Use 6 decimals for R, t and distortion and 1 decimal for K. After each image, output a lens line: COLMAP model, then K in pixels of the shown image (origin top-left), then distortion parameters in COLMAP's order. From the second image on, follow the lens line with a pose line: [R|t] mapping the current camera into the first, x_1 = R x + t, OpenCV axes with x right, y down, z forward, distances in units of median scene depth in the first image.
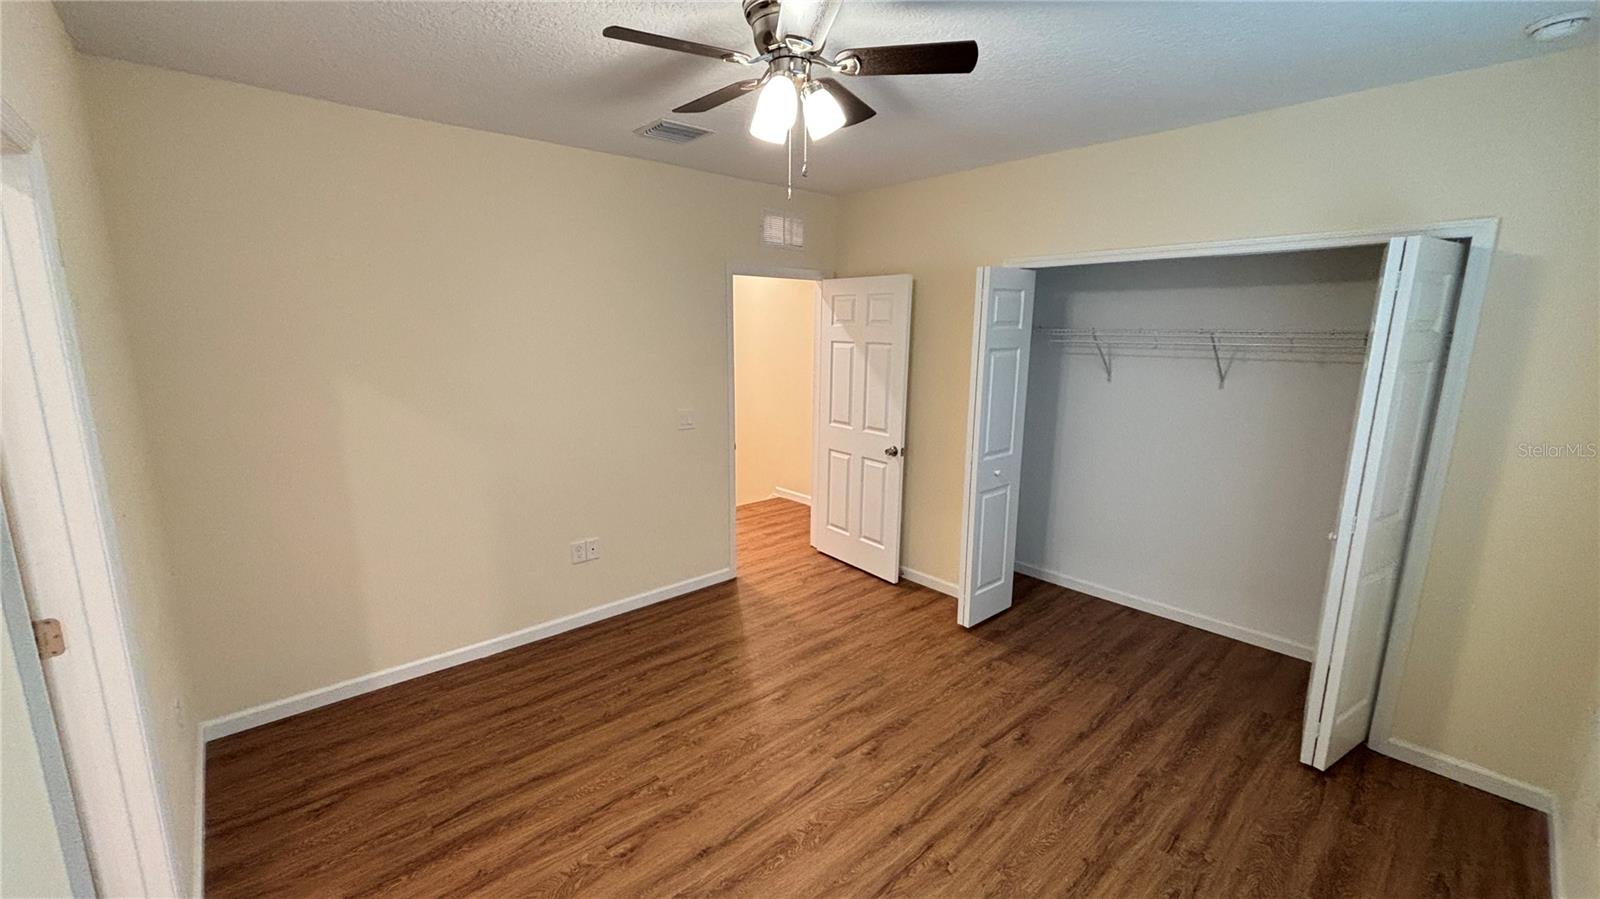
lens RADIAL K [[650.5, 0, 801.5], [0, 650.5, 453.3], [0, 0, 1]] dist [0.008253, -0.000114]
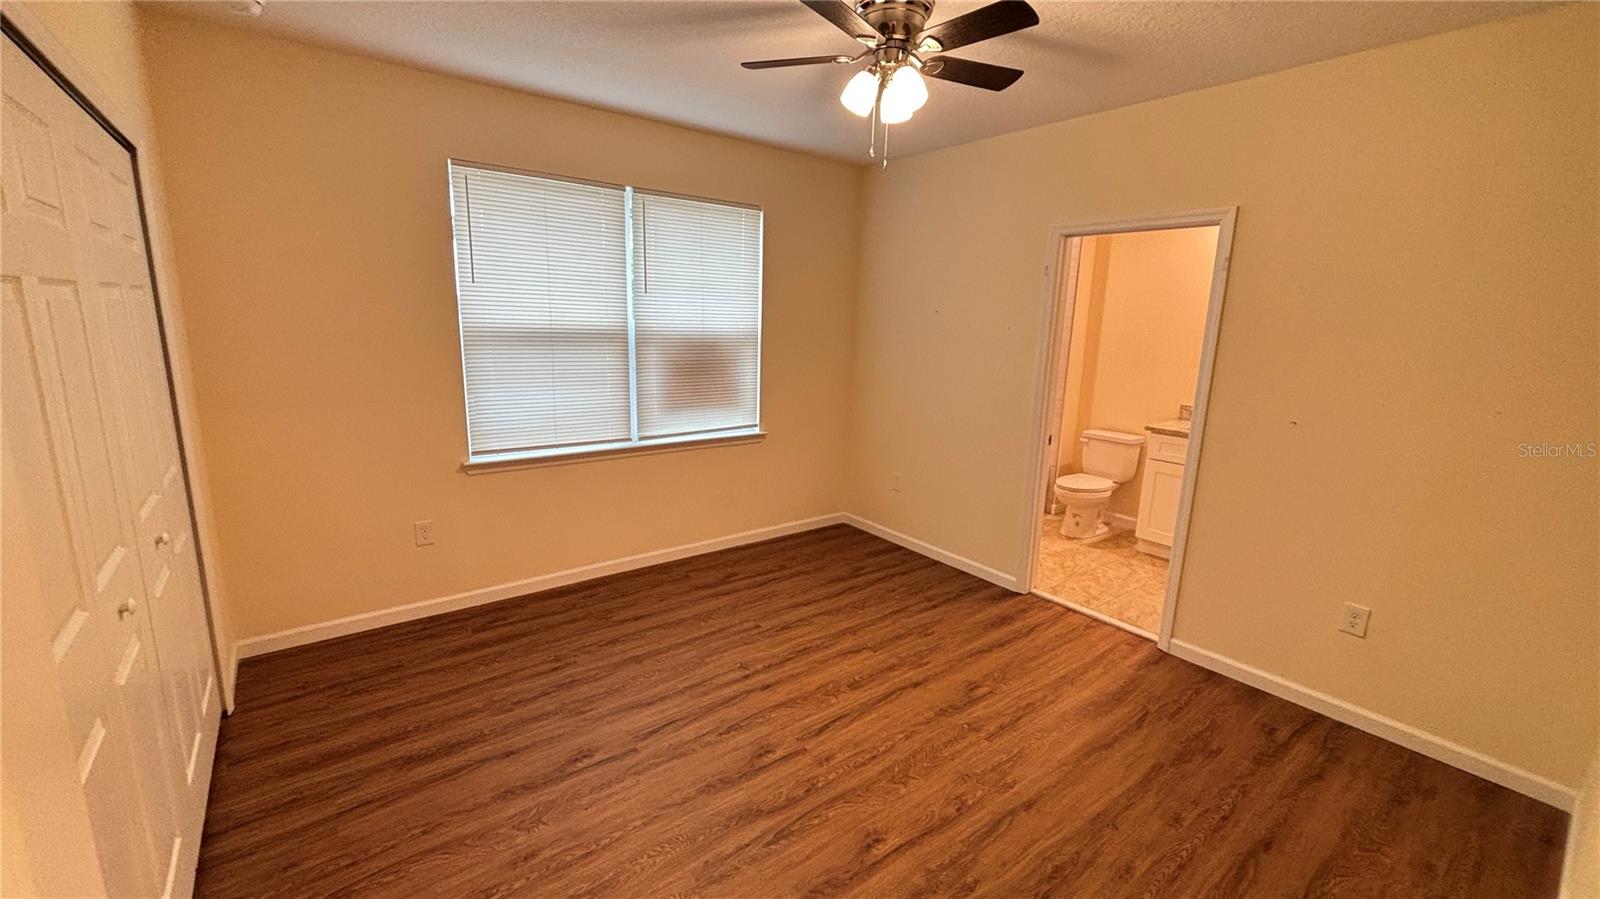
lens RADIAL K [[650.5, 0, 808.4], [0, 650.5, 455.4], [0, 0, 1]] dist [0.008253, -0.000114]
pose [[-0.997511, -0.049401, 0.050315, 0.022835], [-0.025370, 0.917212, 0.397590, -0.290707], [-0.065790, 0.395324, -0.916183, 1.750581]]
